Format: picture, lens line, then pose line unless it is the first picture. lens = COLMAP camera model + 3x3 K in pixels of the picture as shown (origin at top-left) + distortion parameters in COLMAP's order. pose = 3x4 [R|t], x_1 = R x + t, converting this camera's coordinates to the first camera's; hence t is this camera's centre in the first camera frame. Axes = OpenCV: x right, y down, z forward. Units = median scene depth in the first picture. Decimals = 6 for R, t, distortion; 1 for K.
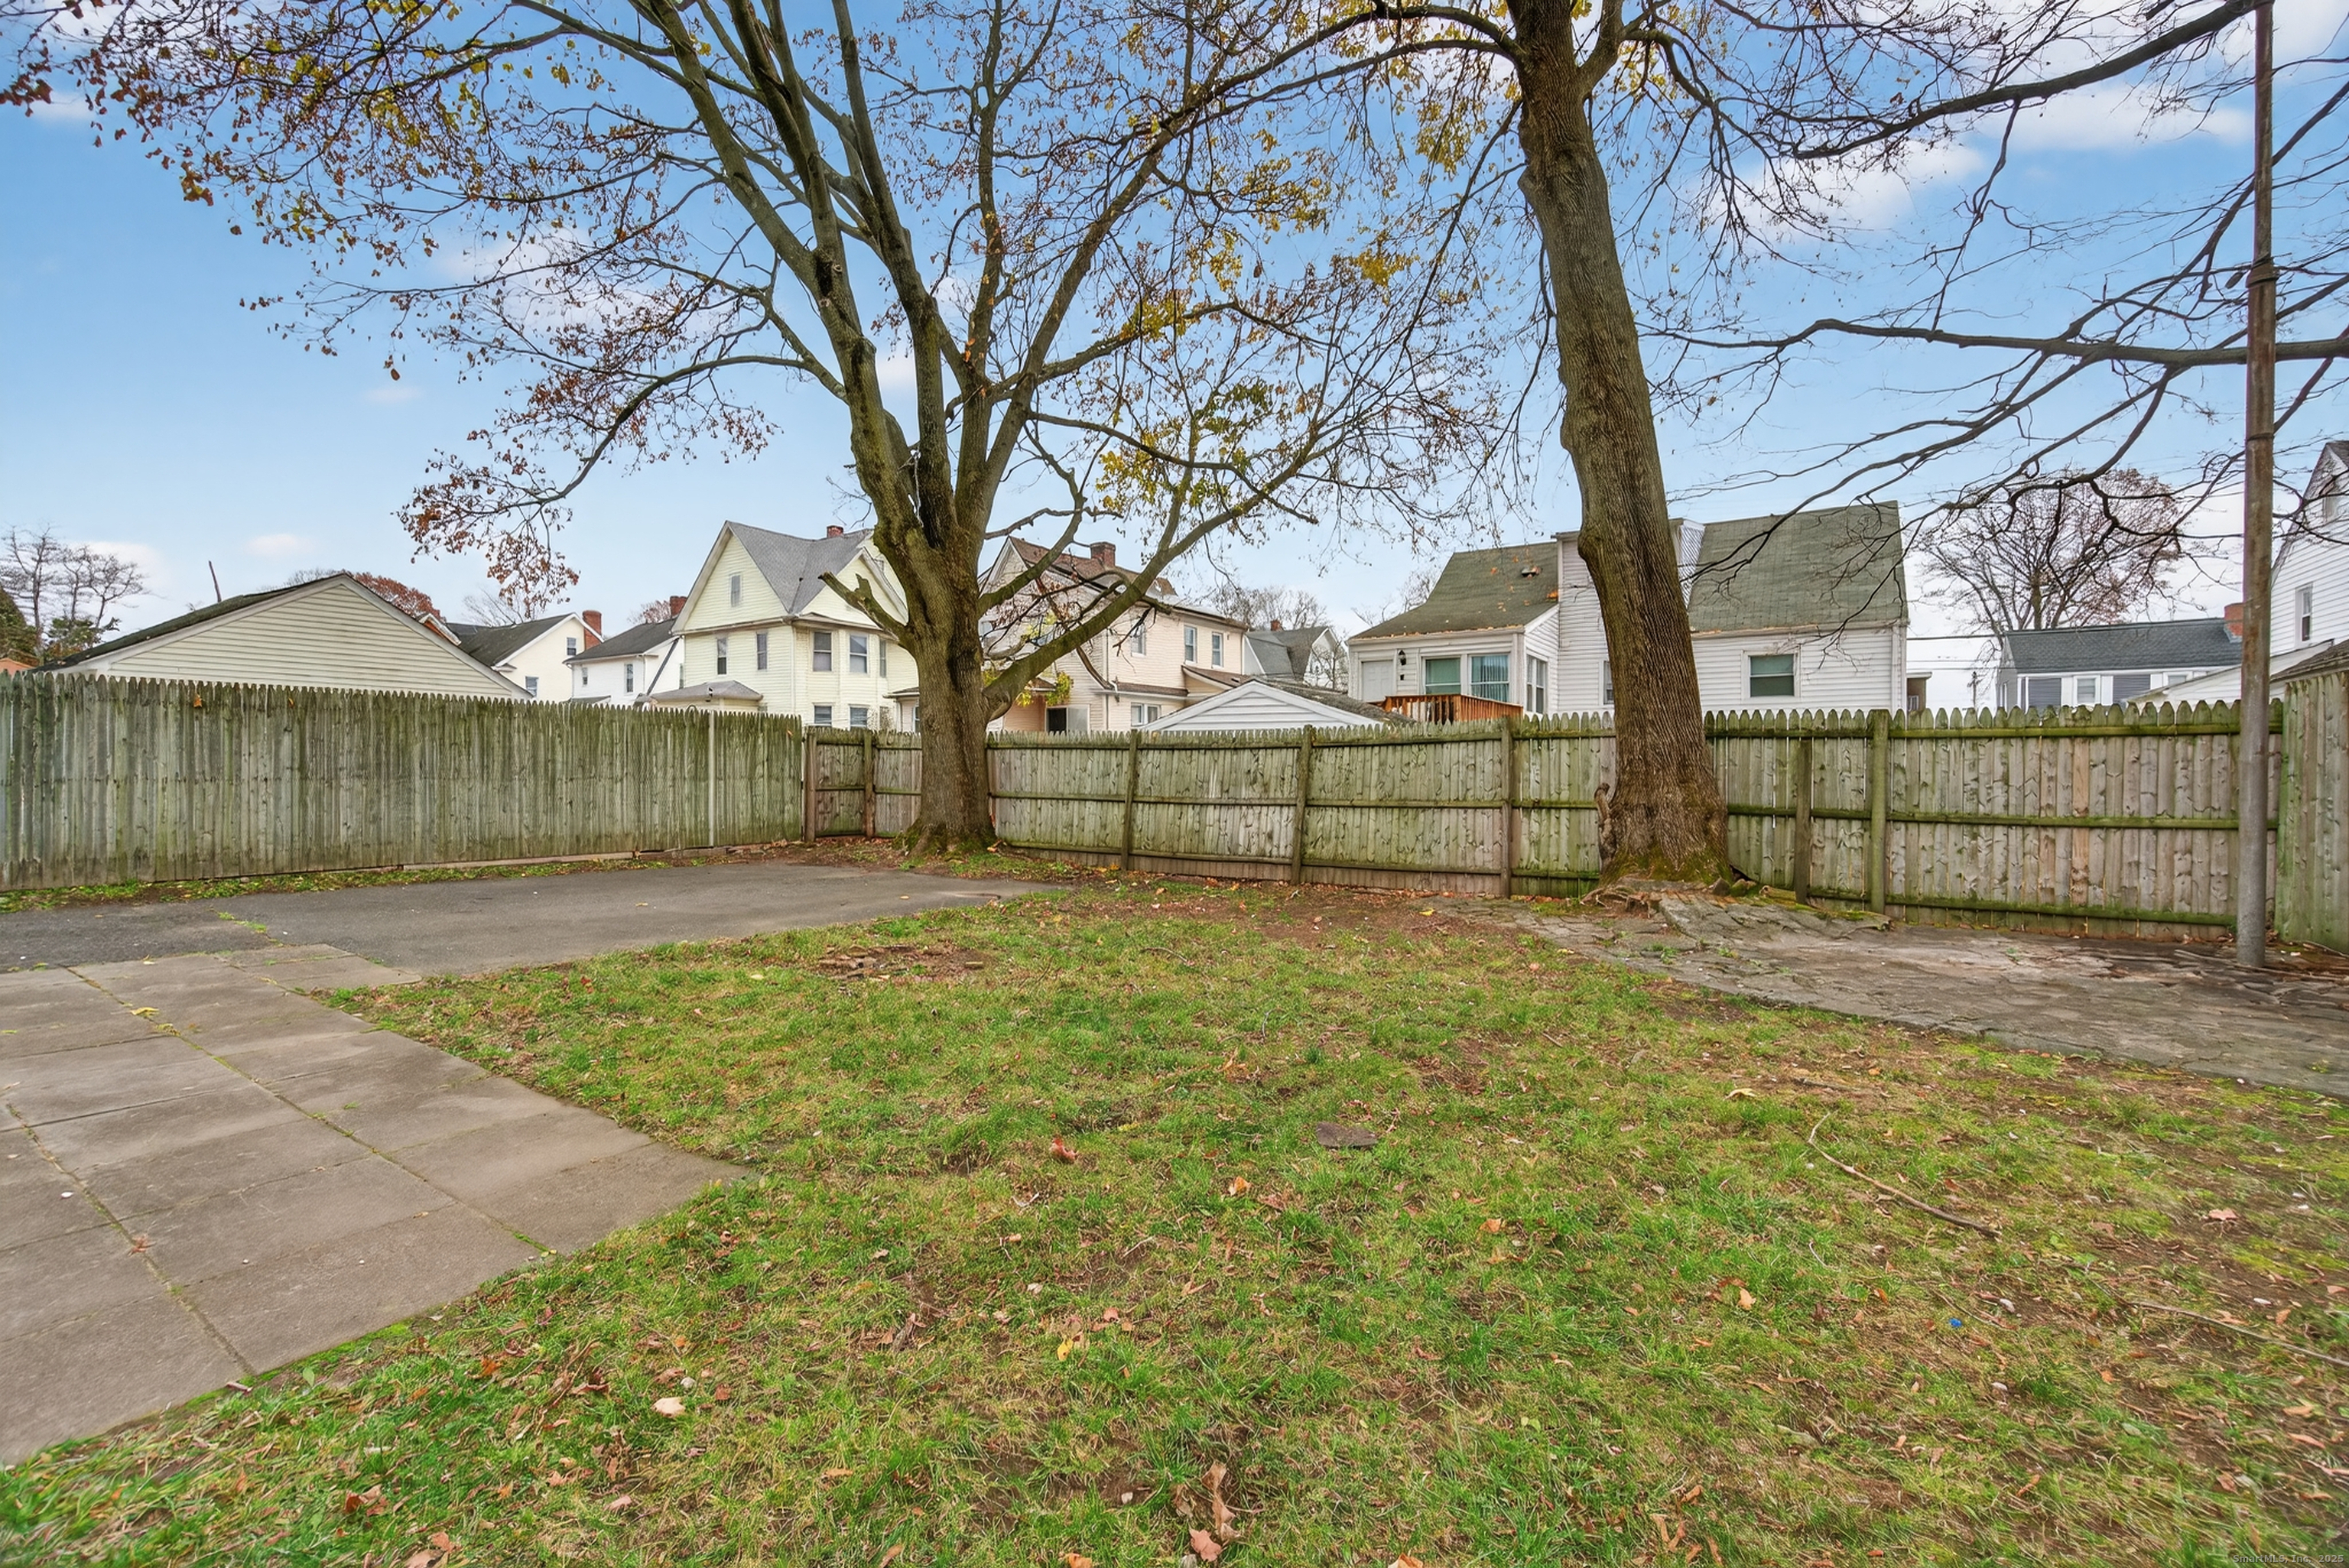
lens RADIAL K [[1016.8, 0, 1169.0], [0, 1016.8, 767.0], [0, 0, 1]] dist [-0.001440, -0.000015]
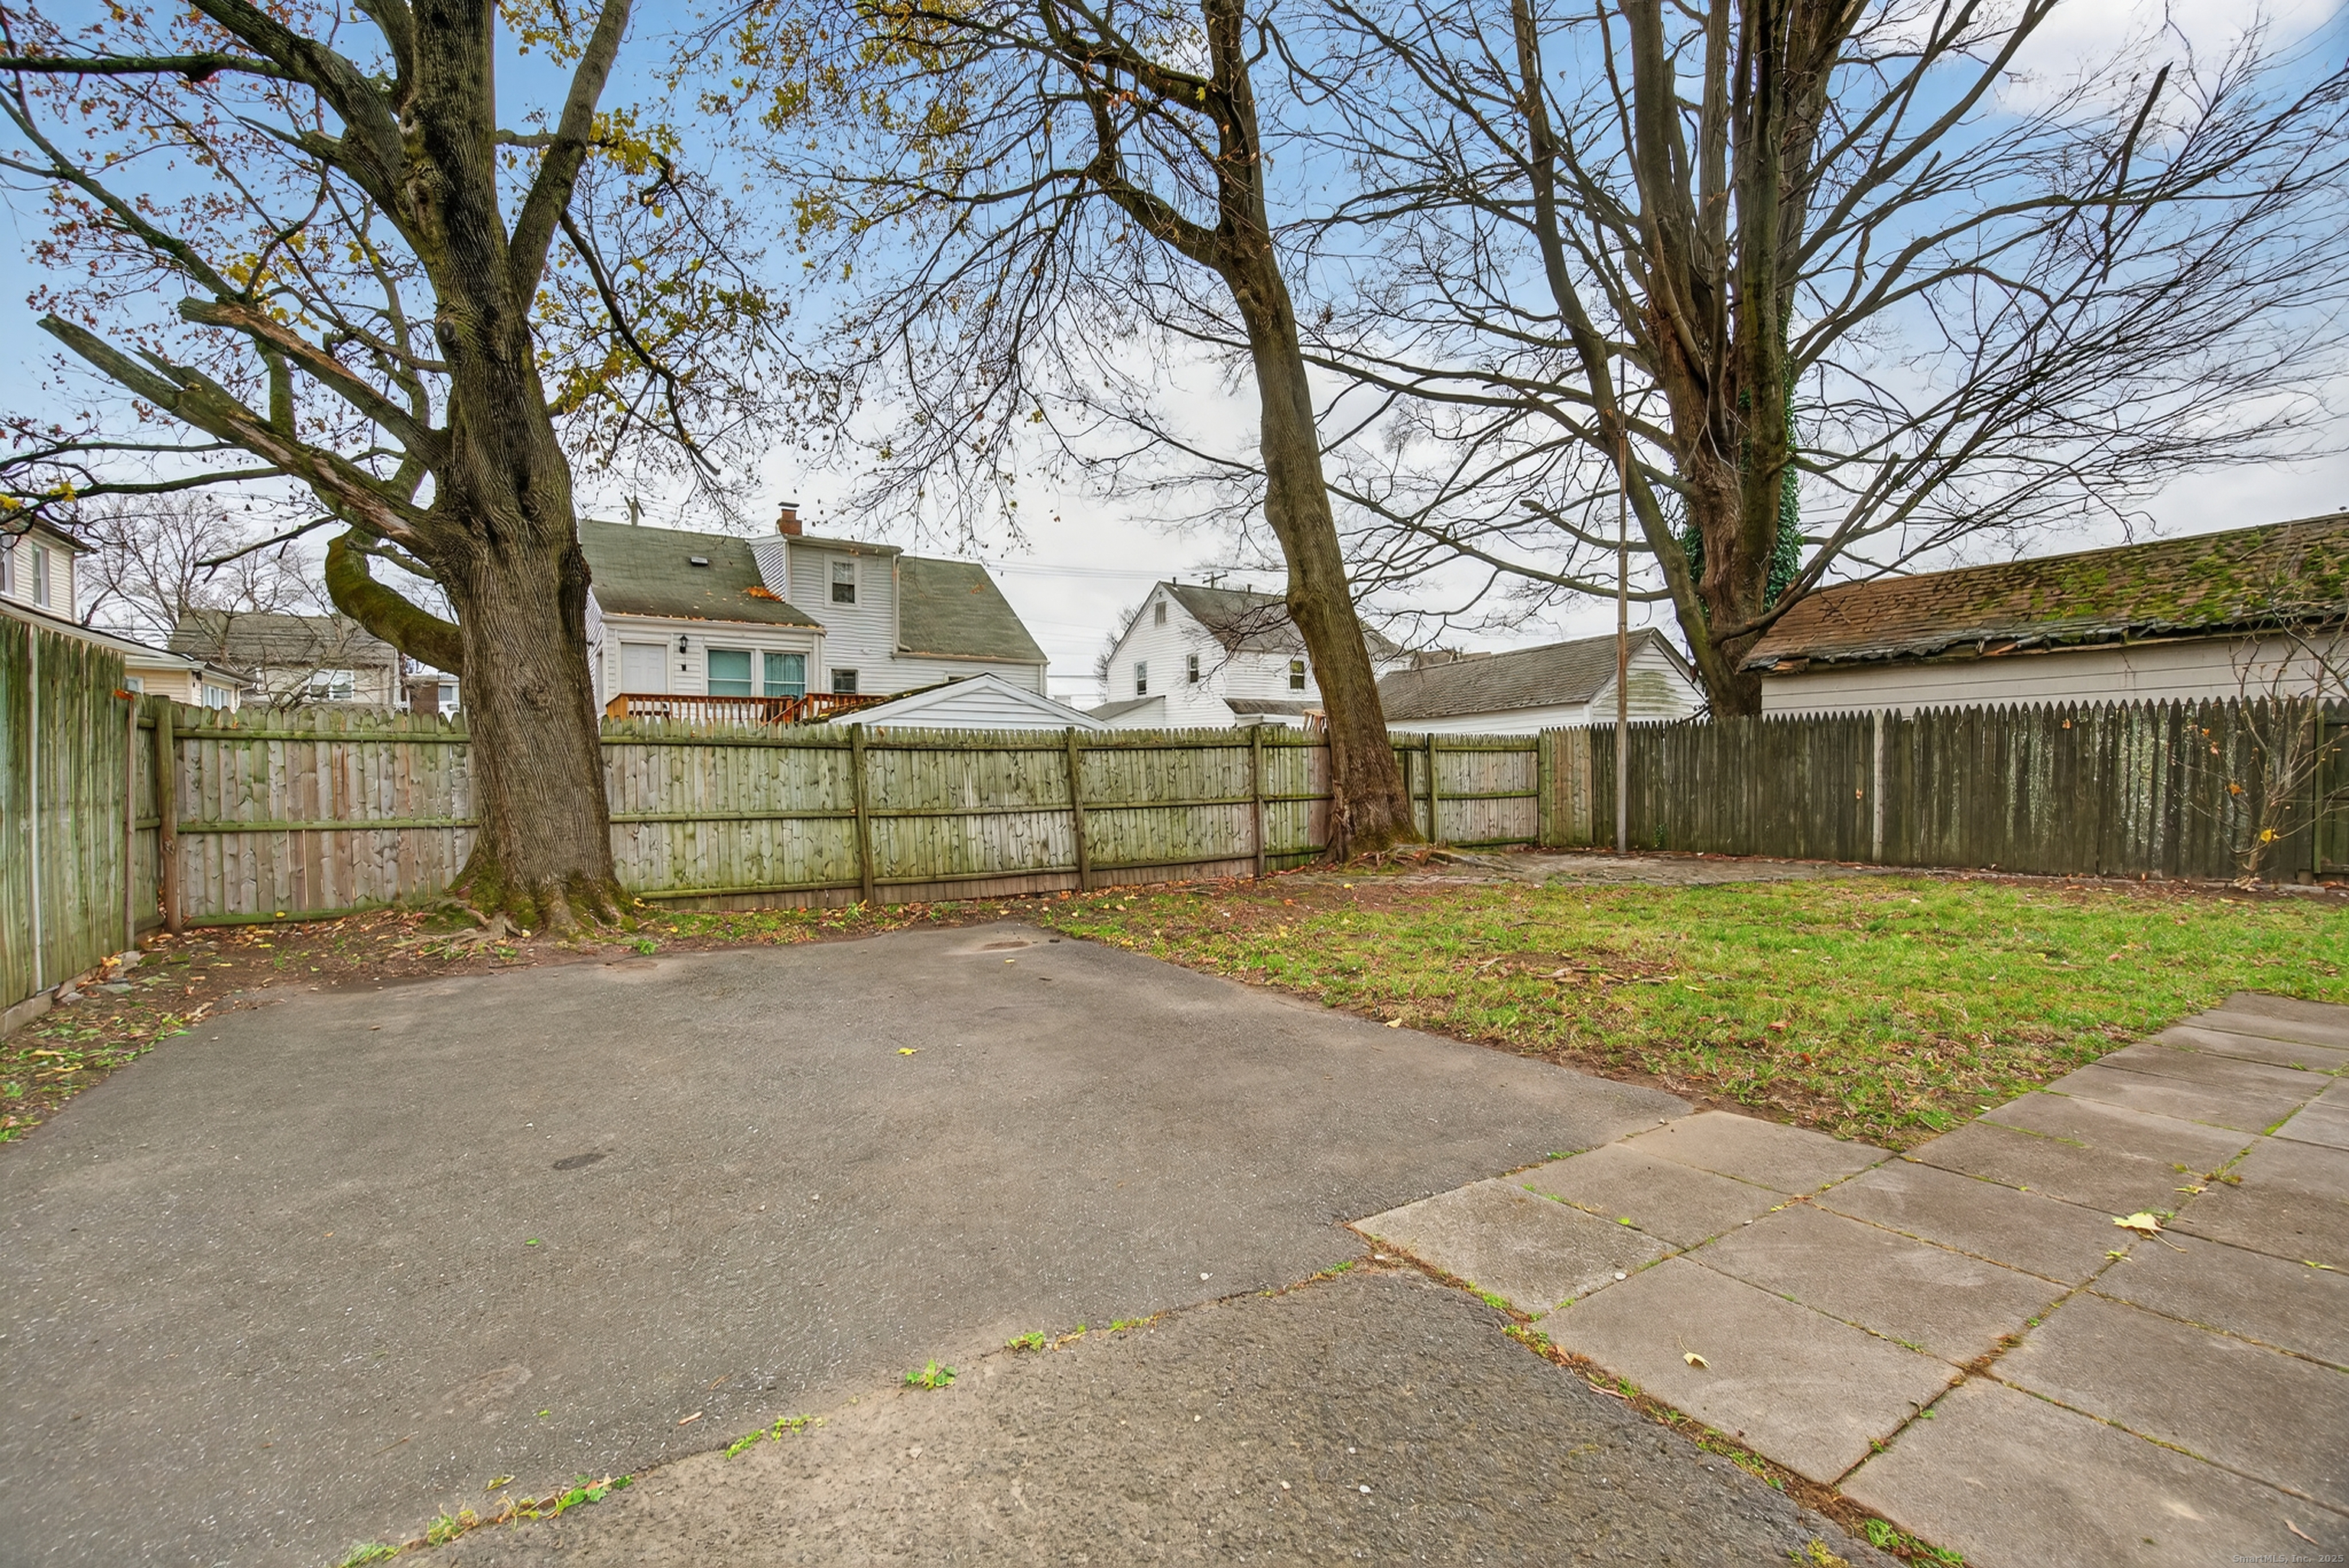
lens RADIAL K [[1016.8, 0, 1169.0], [0, 1016.8, 767.0], [0, 0, 1]] dist [-0.001440, -0.000015]
pose [[0.381404, -0.000643, 0.924408, -0.720628], [0.007830, 0.999966, -0.002535, 0.000081], [-0.924375, 0.008205, 0.381396, 0.541744]]
